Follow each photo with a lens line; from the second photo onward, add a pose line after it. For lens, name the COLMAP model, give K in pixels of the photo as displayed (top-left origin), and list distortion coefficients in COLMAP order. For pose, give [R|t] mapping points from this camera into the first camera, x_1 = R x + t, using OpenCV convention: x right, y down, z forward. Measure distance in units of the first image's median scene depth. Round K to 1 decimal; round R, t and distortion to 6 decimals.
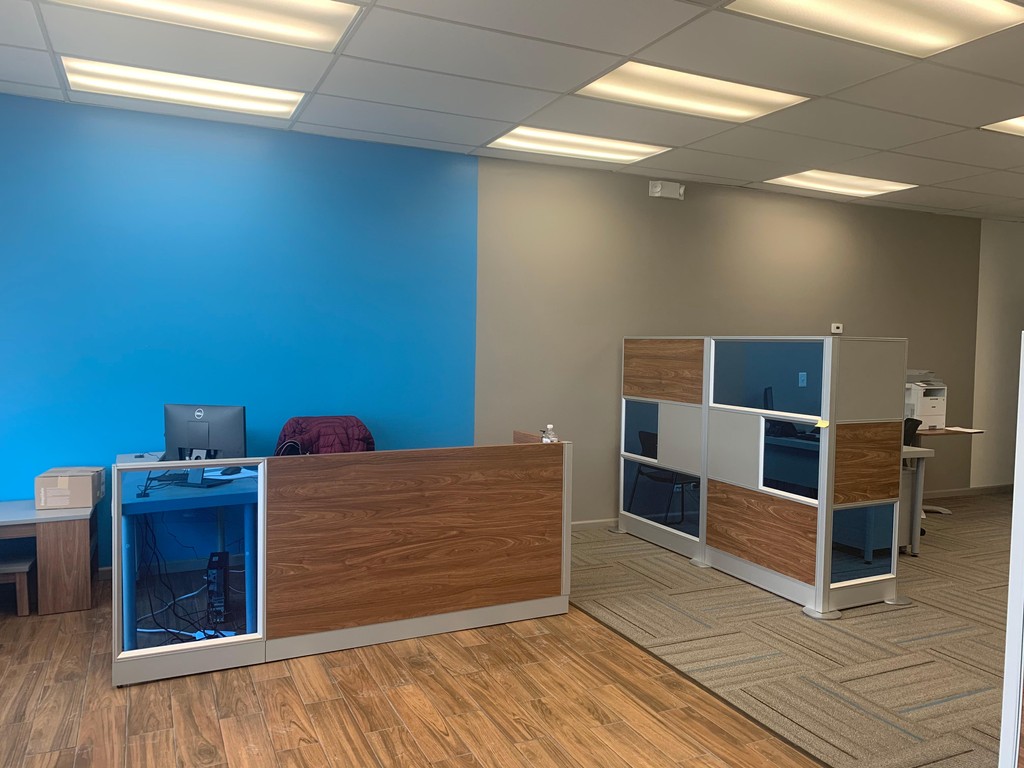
lens RADIAL K [[776.8, 0, 512.7], [0, 776.8, 379.6], [0, 0, 1]] dist [0.033410, -0.036797]
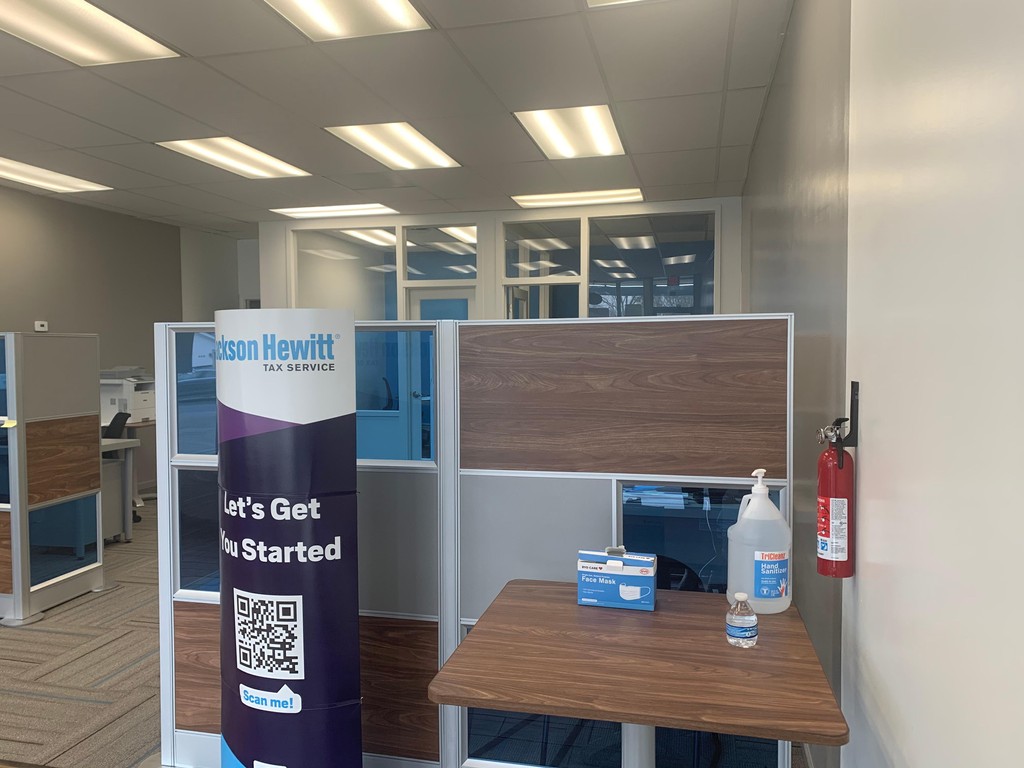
lens RADIAL K [[776.8, 0, 512.7], [0, 776.8, 379.6], [0, 0, 1]] dist [0.033410, -0.036797]
pose [[0.620672, -0.055166, 0.782127, 0.031109], [0.056064, 0.998091, 0.025908, 0.011797], [-0.782063, 0.027768, 0.622580, -0.080042]]
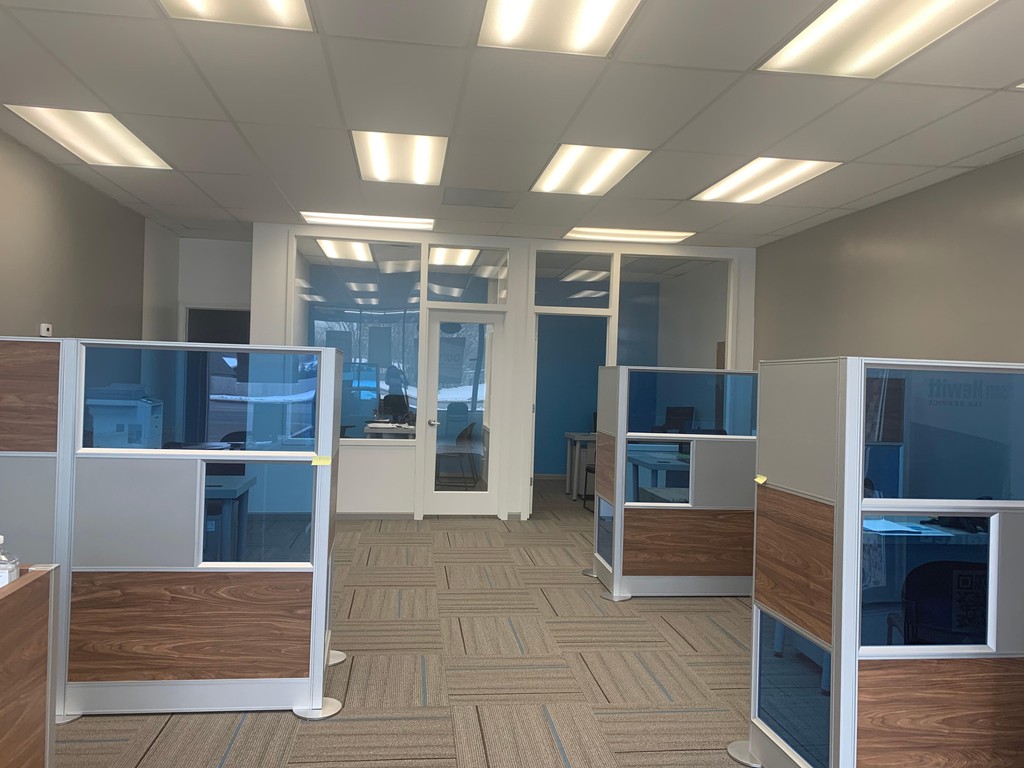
lens RADIAL K [[776.8, 0, 512.7], [0, 776.8, 379.6], [0, 0, 1]] dist [0.033410, -0.036797]
pose [[0.298278, -0.012558, 0.954396, -0.265560], [0.020941, 0.999759, 0.006611, -0.023317], [-0.954249, 0.018014, 0.298469, 0.569719]]
